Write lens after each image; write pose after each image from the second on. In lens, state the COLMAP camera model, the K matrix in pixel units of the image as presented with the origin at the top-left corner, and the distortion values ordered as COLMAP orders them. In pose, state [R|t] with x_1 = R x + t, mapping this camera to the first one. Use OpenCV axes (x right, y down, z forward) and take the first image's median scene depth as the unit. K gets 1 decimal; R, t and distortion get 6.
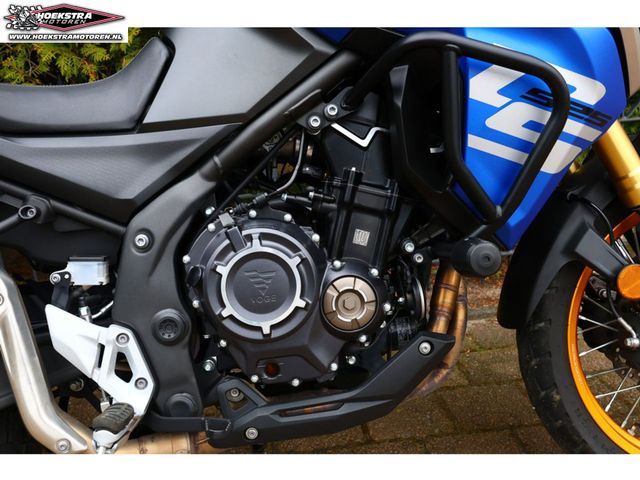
lens RADIAL K [[615.1, 0, 319.9], [0, 615.1, 240.9], [0, 0, 1]] dist [-0.035627, 0.000000]
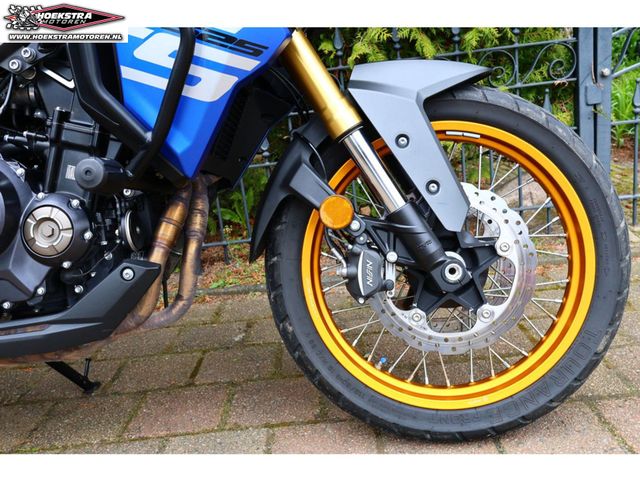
lens RADIAL K [[598.5, 0, 320.3], [0, 598.5, 238.2], [0, 0, 1]] dist [0.003347, 0.000000]
pose [[0.997067, -0.011155, -0.075720, 0.585787], [0.011116, 0.999938, -0.000940, 0.116485], [0.075726, 0.000095, 0.997129, -0.017014]]
